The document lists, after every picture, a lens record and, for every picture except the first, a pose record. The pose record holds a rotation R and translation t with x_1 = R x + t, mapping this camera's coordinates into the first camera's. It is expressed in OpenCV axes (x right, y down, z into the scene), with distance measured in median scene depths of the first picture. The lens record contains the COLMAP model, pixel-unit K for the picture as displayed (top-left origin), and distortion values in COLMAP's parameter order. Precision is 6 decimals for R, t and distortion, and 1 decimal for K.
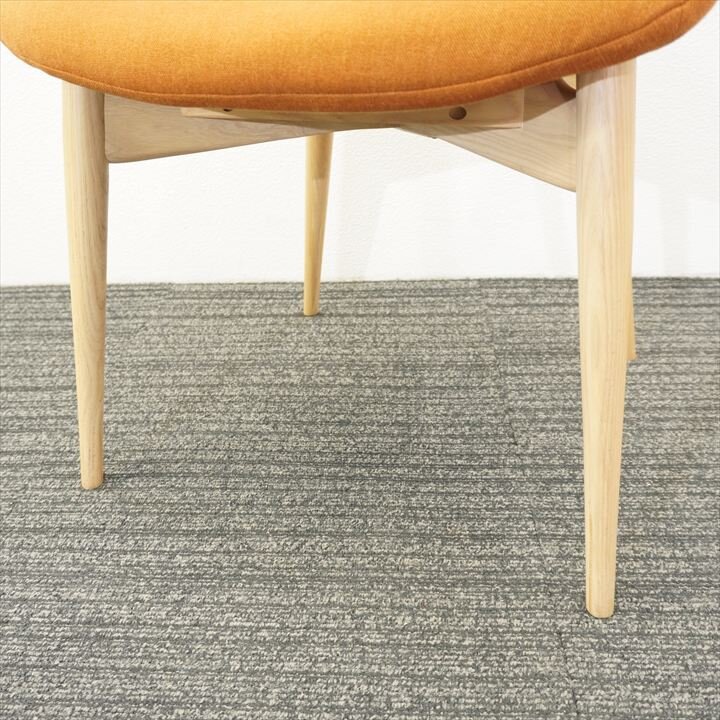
lens RADIAL K [[865.0, 0, 355.7], [0, 865.0, 359.4], [0, 0, 1]] dist [-0.033225, 0.000000]
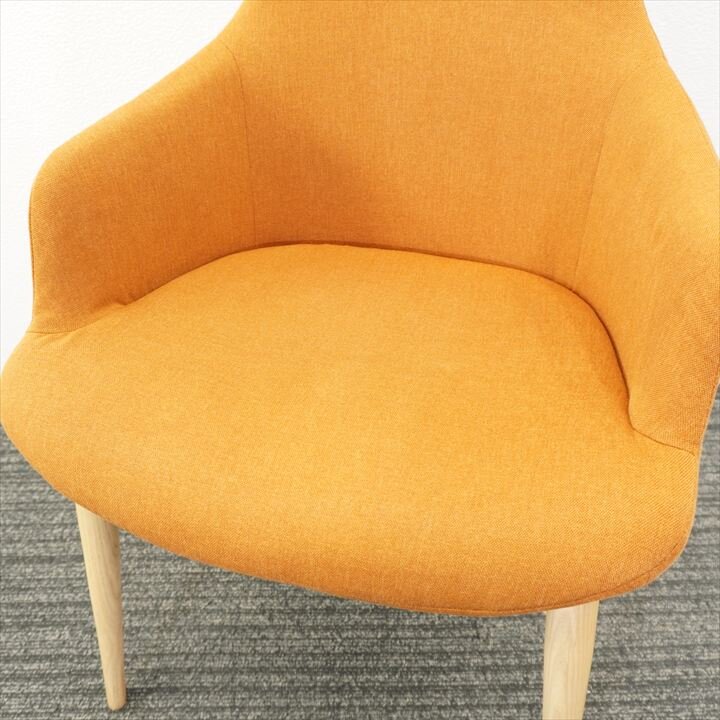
lens RADIAL K [[782.7, 0, 364.7], [0, 782.7, 360.3], [0, 0, 1]] dist [-0.033872, 0.000000]
pose [[0.997543, -0.025118, 0.065401, -0.029156], [0.012544, 0.982471, 0.185994, -0.475102], [-0.068927, -0.184717, 0.980372, 0.039080]]
